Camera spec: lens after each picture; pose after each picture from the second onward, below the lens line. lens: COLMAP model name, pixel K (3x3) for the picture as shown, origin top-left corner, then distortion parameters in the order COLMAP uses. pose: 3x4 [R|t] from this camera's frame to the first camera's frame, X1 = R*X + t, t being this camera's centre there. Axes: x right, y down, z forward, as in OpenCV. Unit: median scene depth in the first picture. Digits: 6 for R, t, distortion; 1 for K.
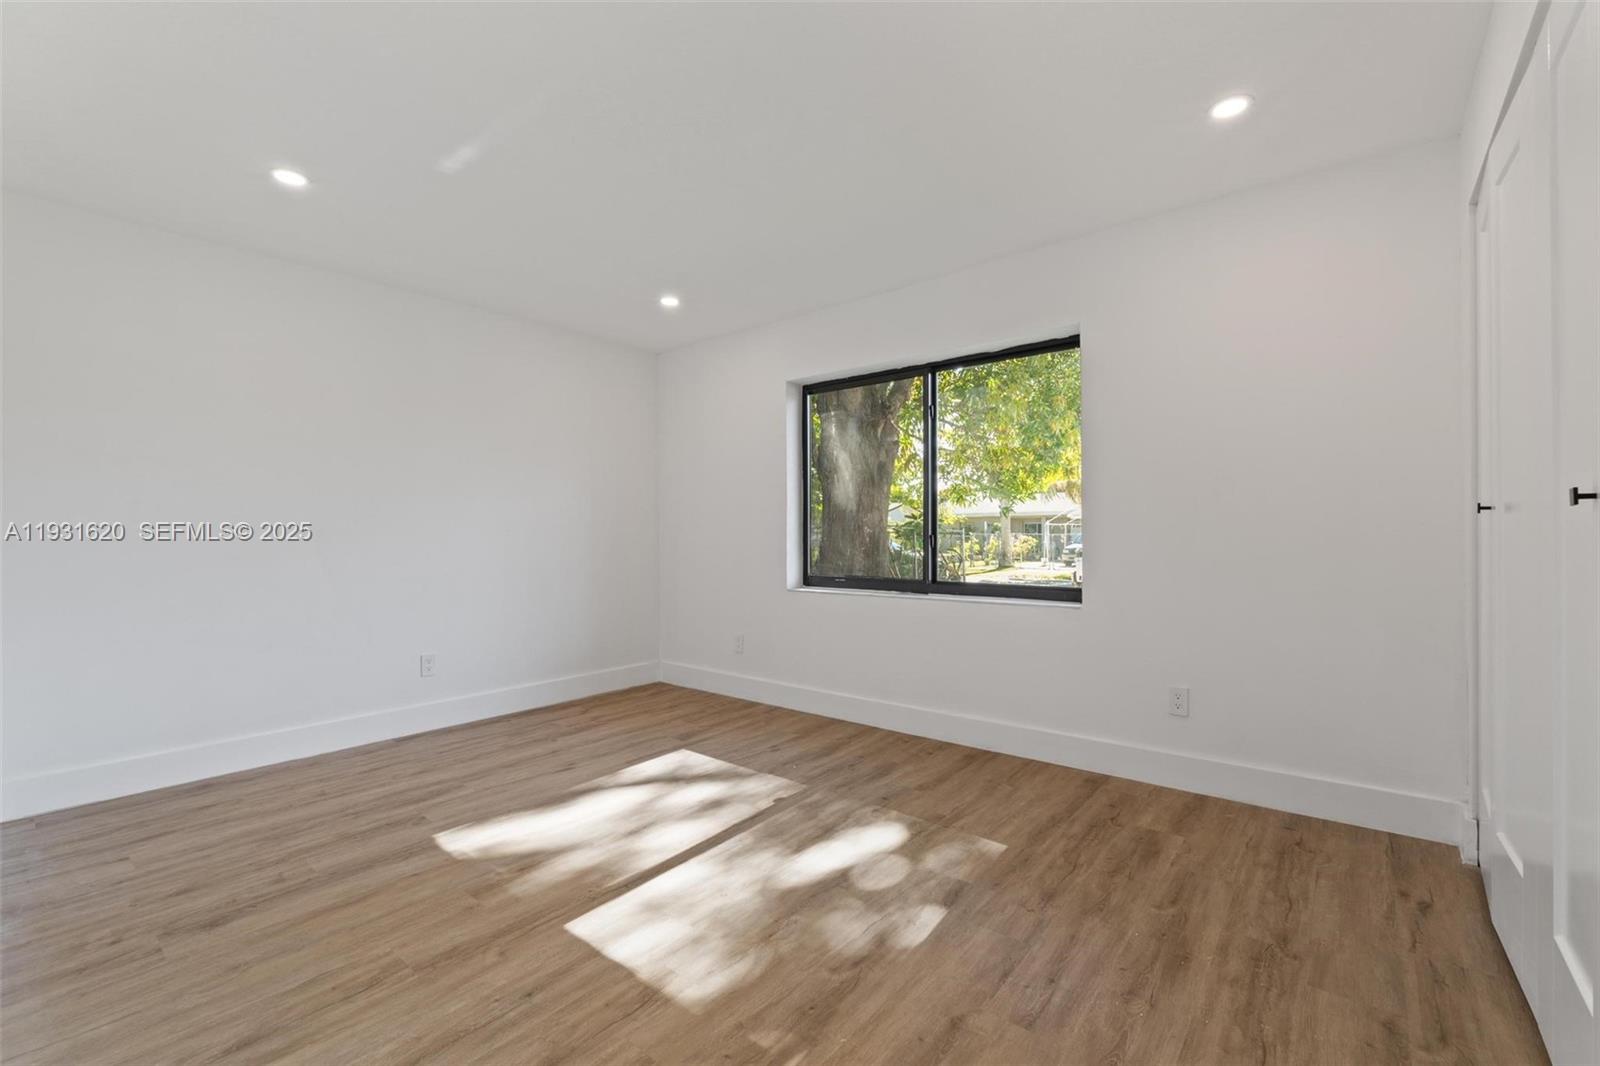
lens RADIAL K [[683.2, 0, 800.0], [0, 683.2, 533.0], [0, 0, 1]] dist [-0.003512, -0.000378]
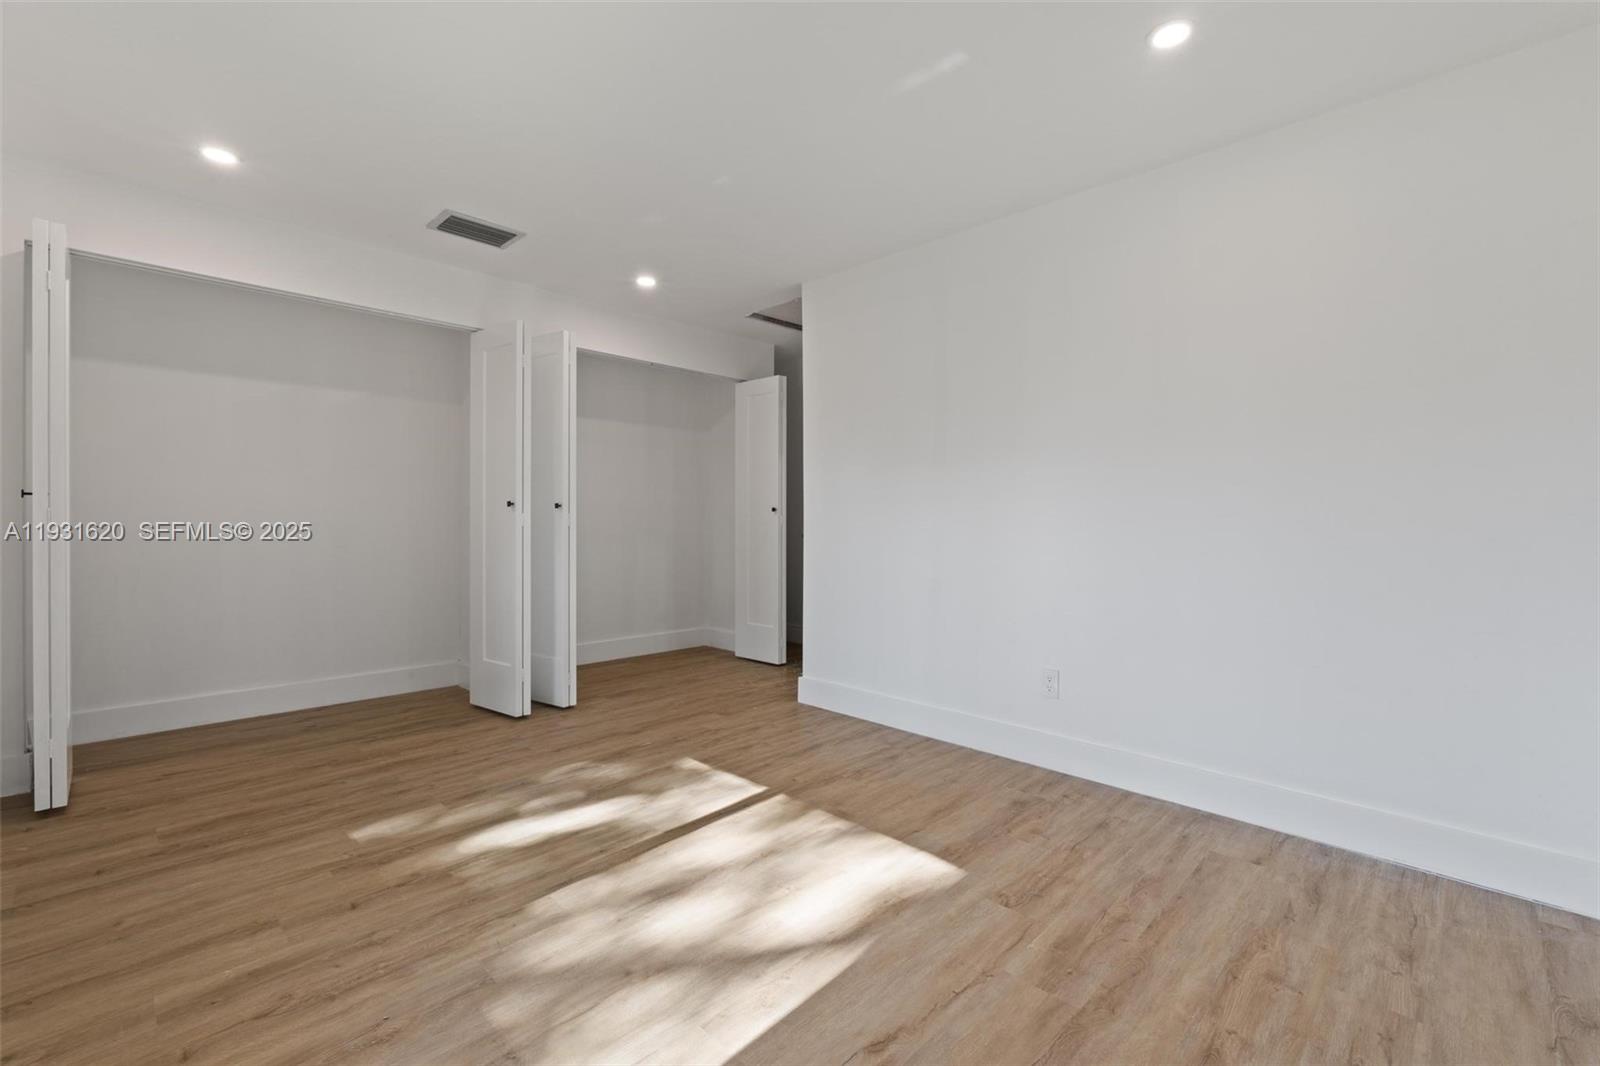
lens RADIAL K [[683.2, 0, 800.0], [0, 683.2, 533.0], [0, 0, 1]] dist [-0.003512, -0.000378]
pose [[-0.996411, -0.001519, 0.084635, -0.466123], [0.000308, 0.999768, 0.021558, 0.007138], [-0.084648, 0.021507, -0.996179, 2.047923]]
